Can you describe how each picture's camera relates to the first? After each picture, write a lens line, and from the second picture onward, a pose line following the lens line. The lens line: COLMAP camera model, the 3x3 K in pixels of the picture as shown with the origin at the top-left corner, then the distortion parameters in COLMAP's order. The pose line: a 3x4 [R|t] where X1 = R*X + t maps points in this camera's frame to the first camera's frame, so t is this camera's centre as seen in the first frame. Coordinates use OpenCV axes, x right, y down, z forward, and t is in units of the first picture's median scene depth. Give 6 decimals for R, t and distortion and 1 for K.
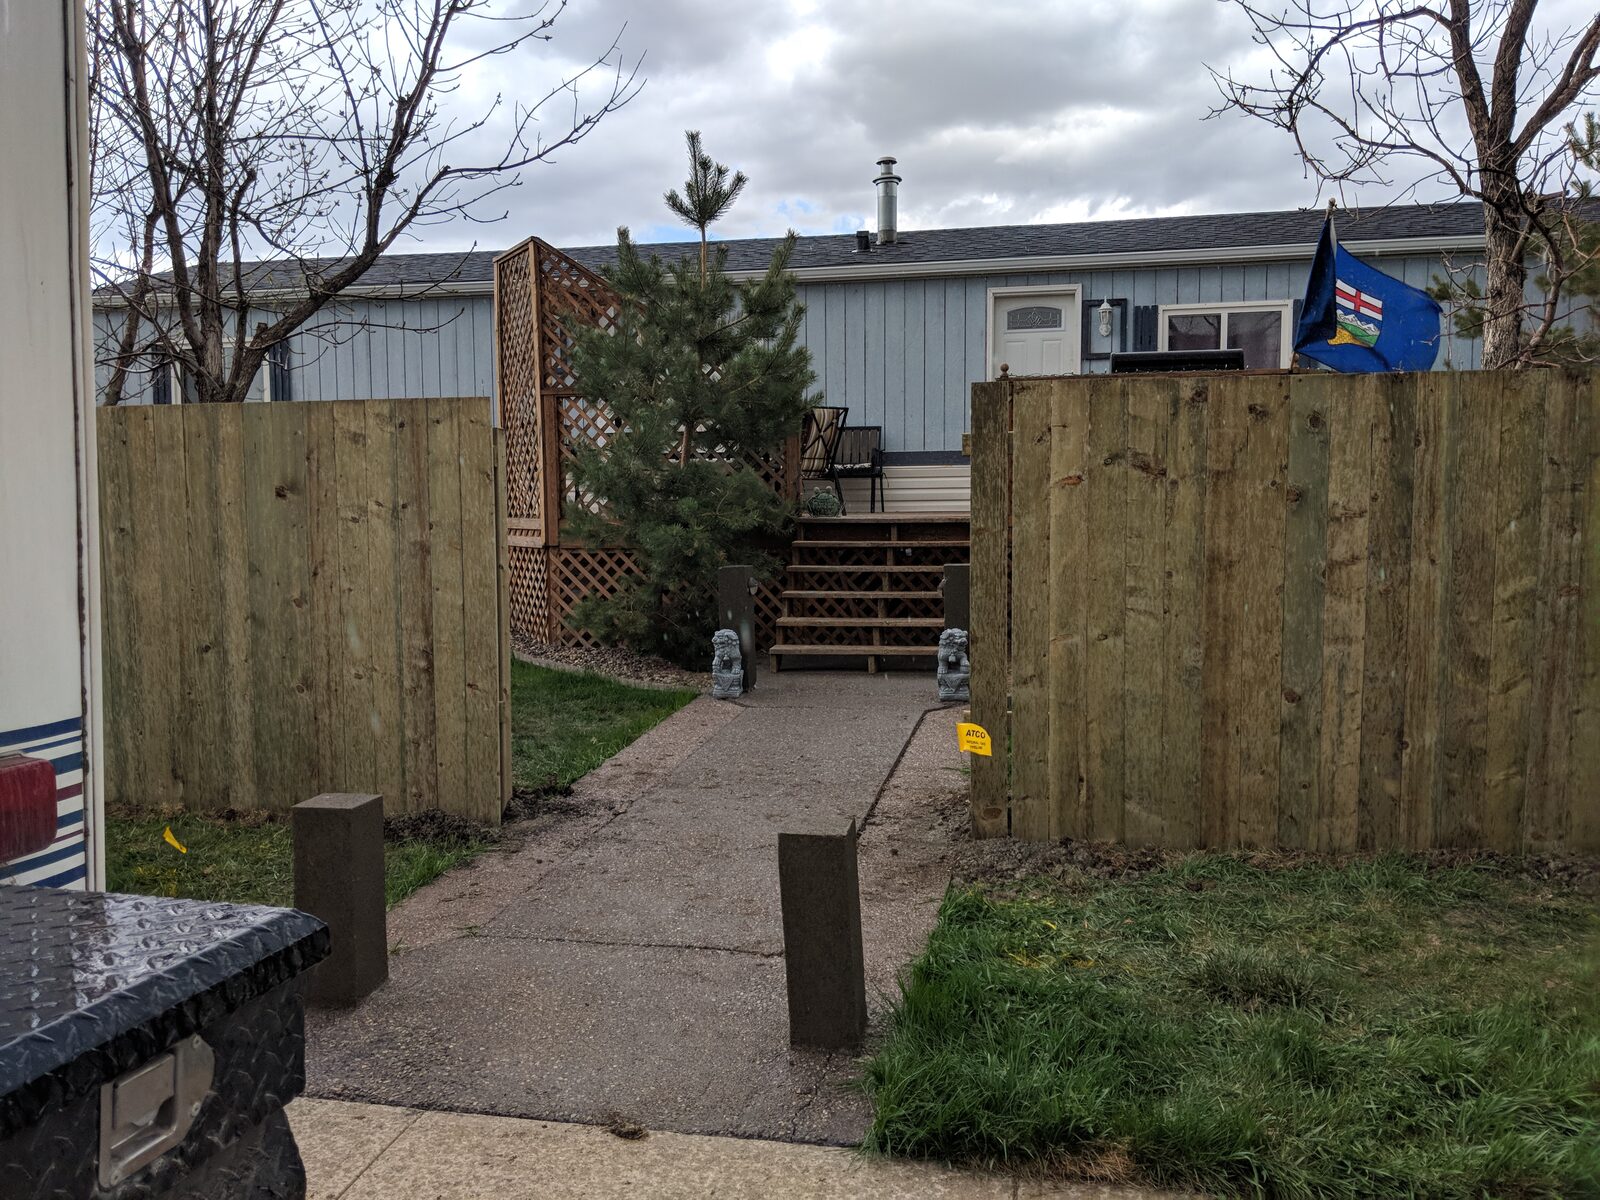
lens RADIAL K [[1281.4, 0, 826.7], [0, 1281.4, 599.4], [0, 0, 1]] dist [0.058328, -0.104438]
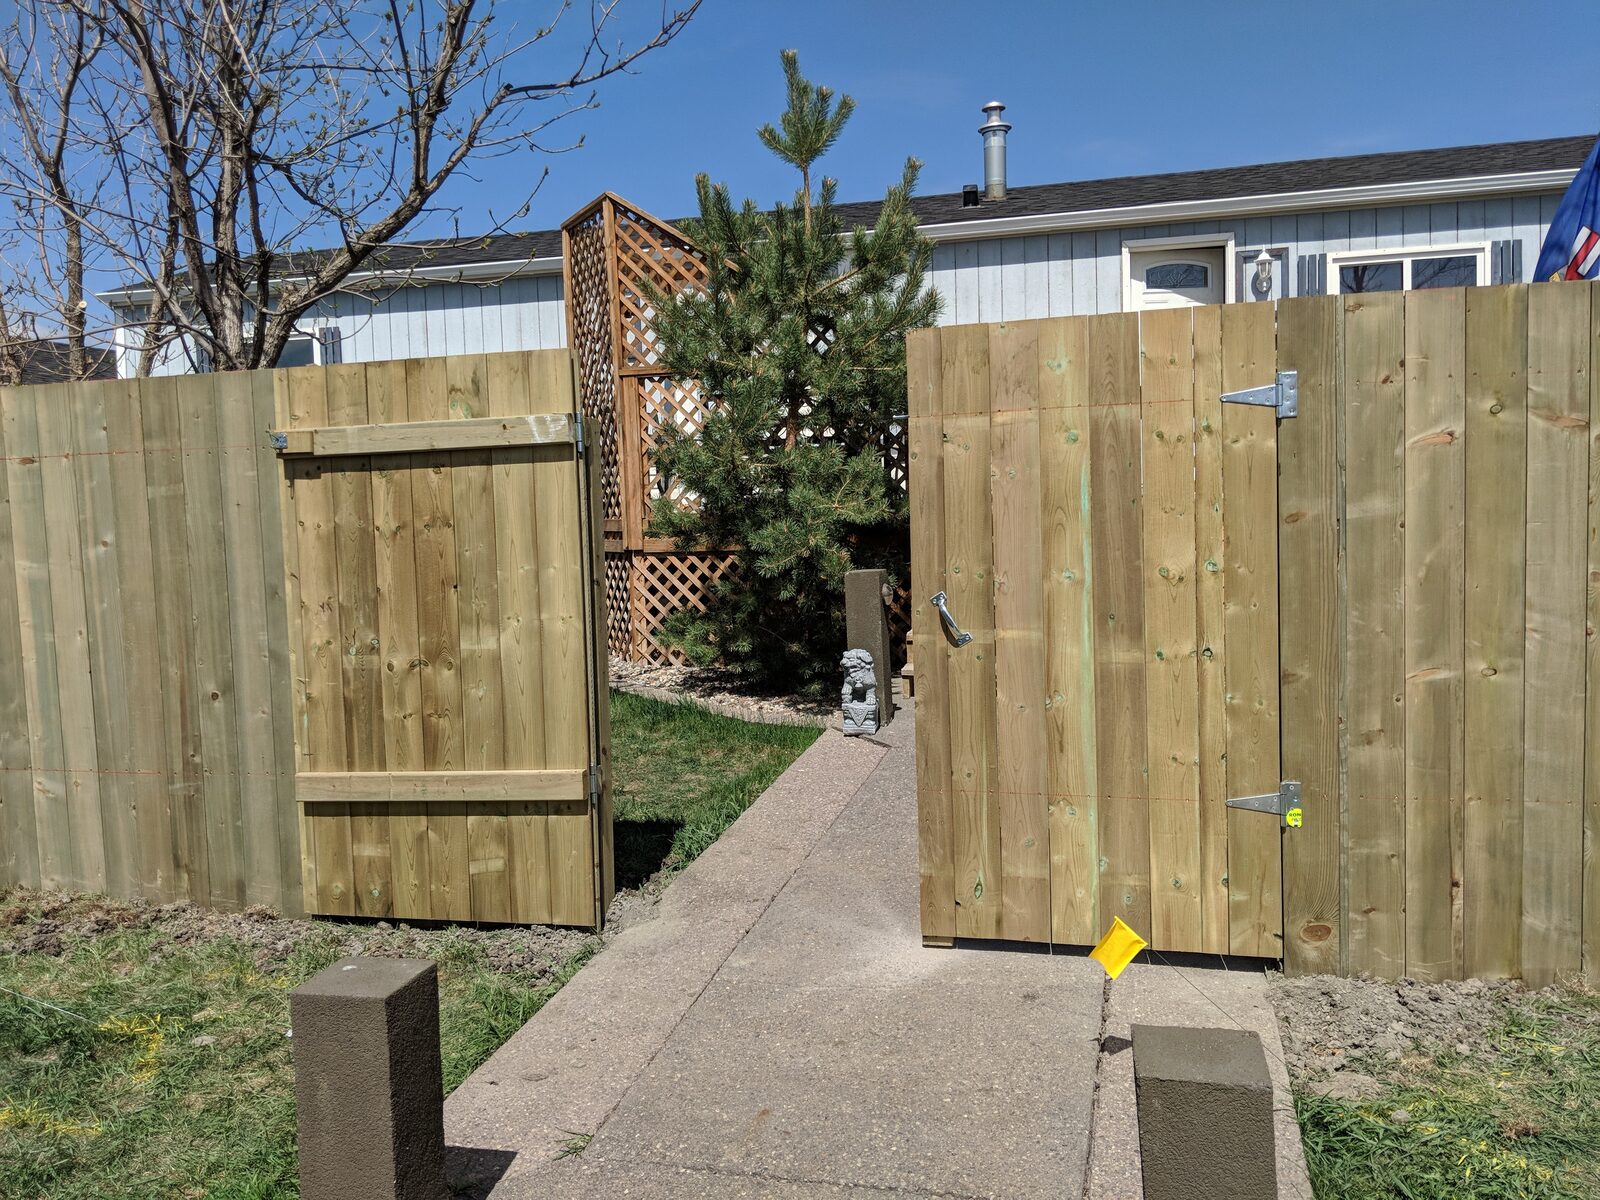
lens RADIAL K [[1281.4, 0, 803.5], [0, 1281.4, 600.5], [0, 0, 1]] dist [0.058328, -0.104438]
pose [[0.997609, -0.018275, -0.066651, -0.047518], [0.018452, 0.999828, 0.002048, -0.007889], [0.066602, -0.003273, 0.997774, 0.156253]]
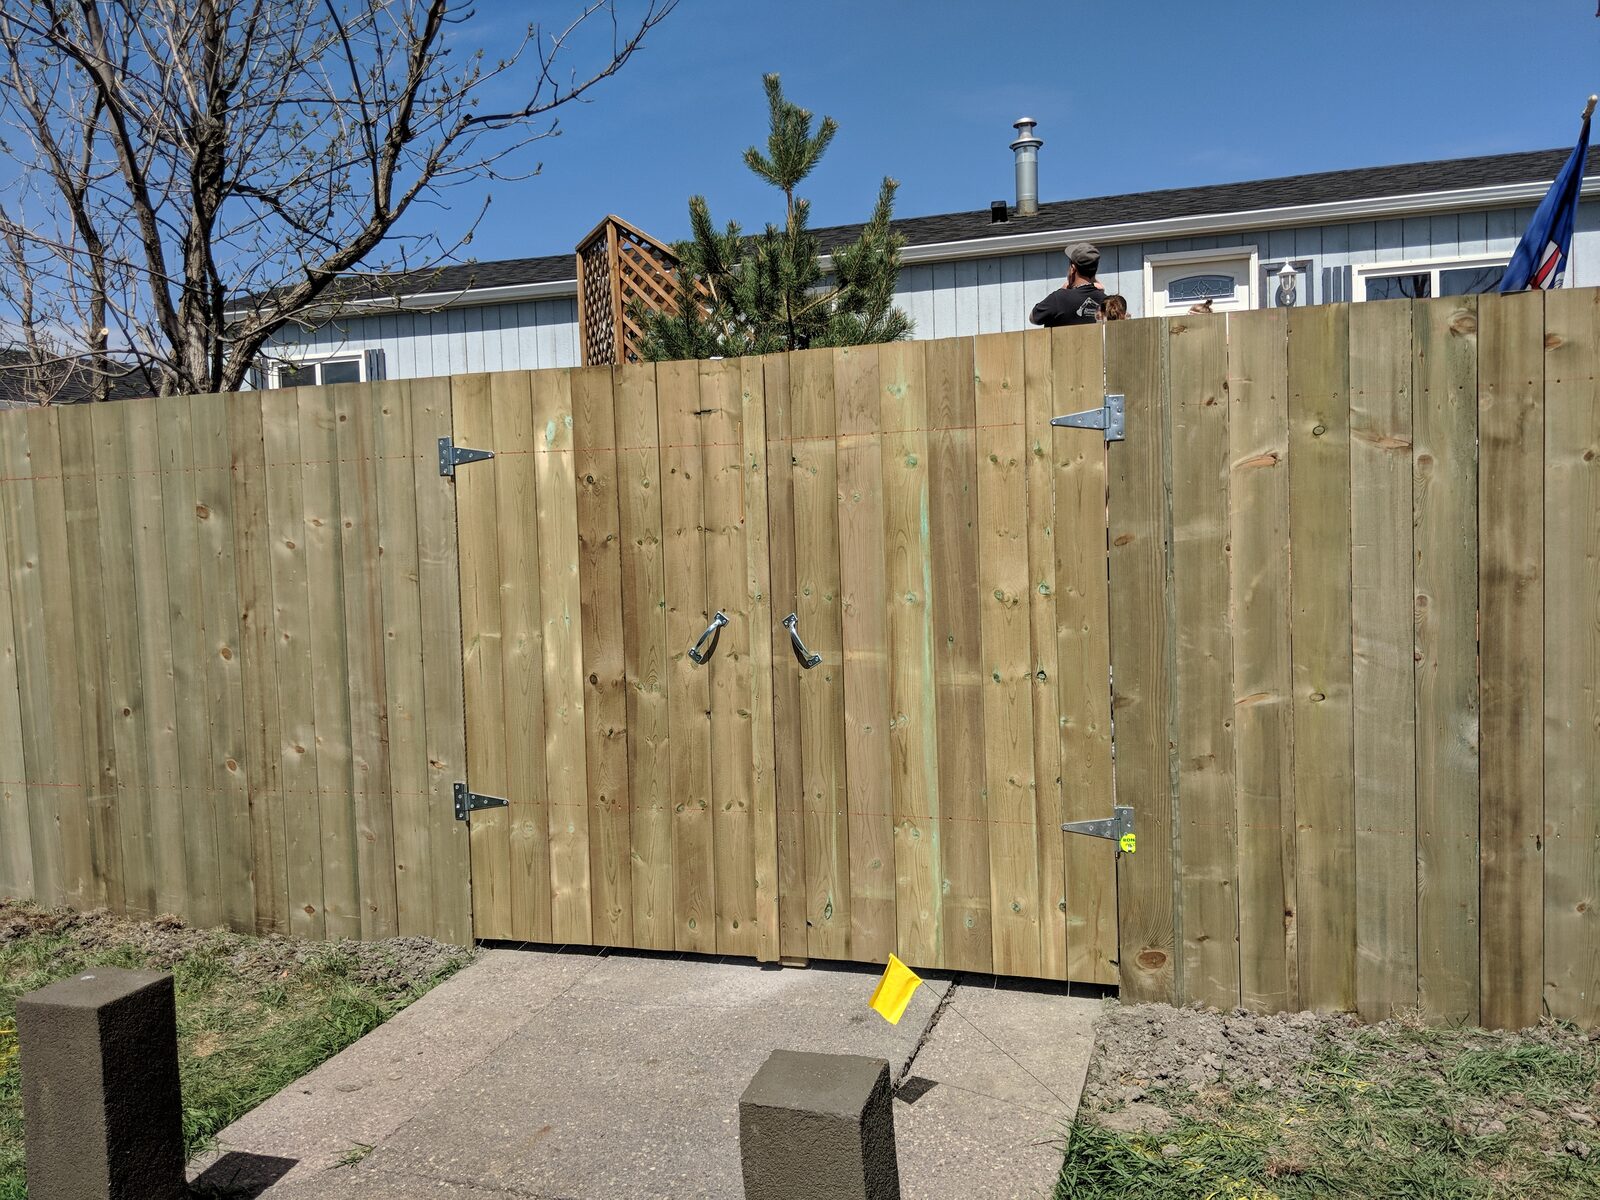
lens RADIAL K [[1281.4, 0, 826.0], [0, 1281.4, 600.6], [0, 0, 1]] dist [0.058328, -0.104438]
pose [[0.991872, -0.017339, -0.126056, 0.025295], [0.016200, 0.999818, -0.010057, -0.008800], [0.126208, 0.007933, 0.991972, 0.159961]]
